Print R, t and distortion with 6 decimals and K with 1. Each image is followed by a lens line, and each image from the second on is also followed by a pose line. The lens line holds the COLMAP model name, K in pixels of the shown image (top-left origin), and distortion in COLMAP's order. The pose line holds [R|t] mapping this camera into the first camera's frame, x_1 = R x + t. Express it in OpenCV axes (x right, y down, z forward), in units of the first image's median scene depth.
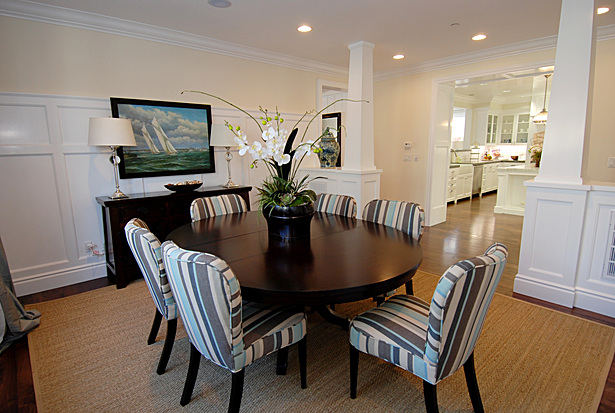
lens RADIAL K [[328.0, 0, 307.5], [0, 328.0, 209.1], [0, 0, 1]] dist [0.013997, -0.007453]
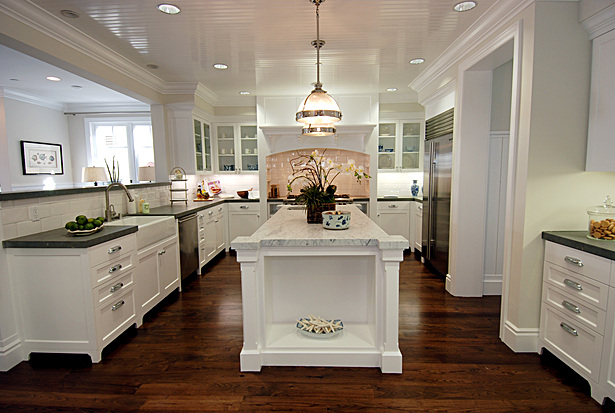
lens RADIAL K [[328.0, 0, 308.7], [0, 328.0, 207.3], [0, 0, 1]] dist [0.013997, -0.007453]
pose [[0.691205, -0.072179, 0.719045, 0.273983], [0.138434, 0.989798, -0.033717, -0.095818], [-0.709275, 0.122846, 0.694146, 0.496887]]
